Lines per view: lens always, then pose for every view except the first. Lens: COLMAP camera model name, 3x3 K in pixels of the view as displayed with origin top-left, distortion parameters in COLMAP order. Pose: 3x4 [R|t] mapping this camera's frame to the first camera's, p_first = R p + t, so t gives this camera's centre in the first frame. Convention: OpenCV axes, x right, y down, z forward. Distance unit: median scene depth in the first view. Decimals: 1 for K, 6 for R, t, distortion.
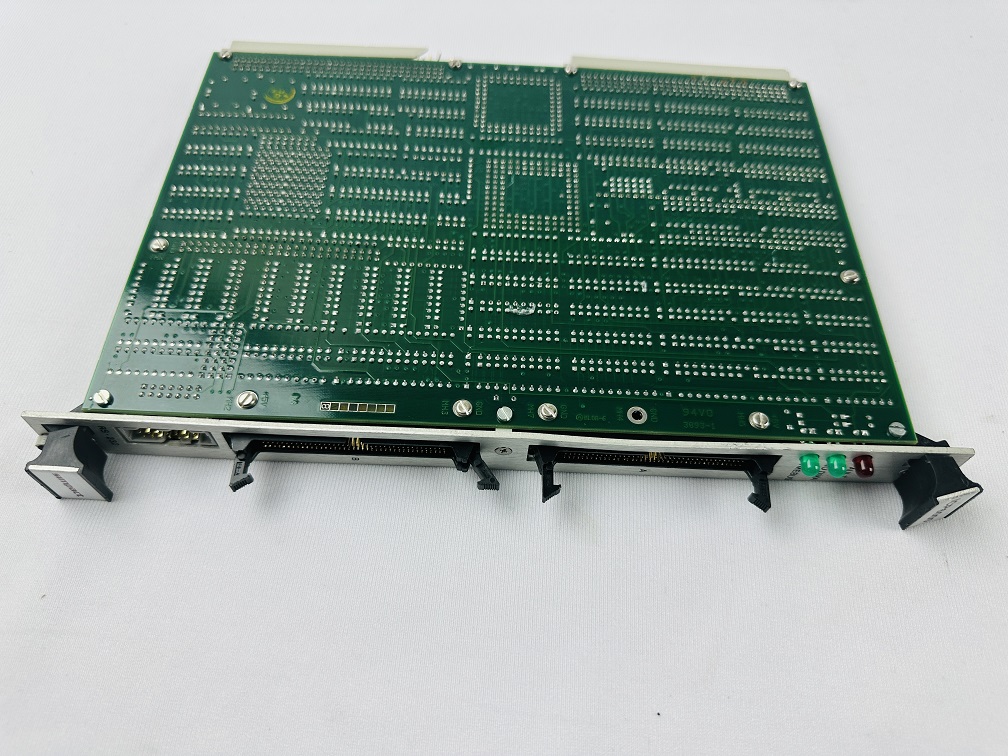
lens RADIAL K [[753.0, 0, 504.0], [0, 753.0, 378.0], [0, 0, 1]] dist [0.003285, -0.091195]
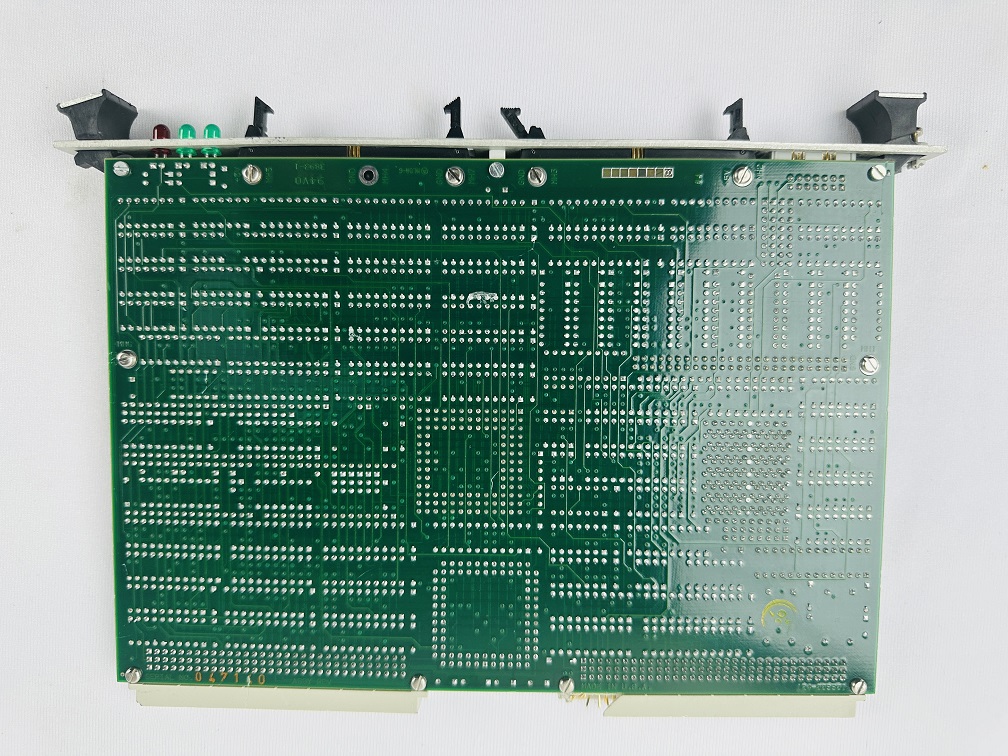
lens RADIAL K [[753.0, 0, 504.0], [0, 753.0, 378.0], [0, 0, 1]] dist [0.003285, -0.091195]
pose [[-0.999554, 0.014248, -0.026263, 0.019963], [-0.025211, -0.873925, 0.485406, -0.635475], [-0.016036, 0.485851, 0.873894, 0.199073]]
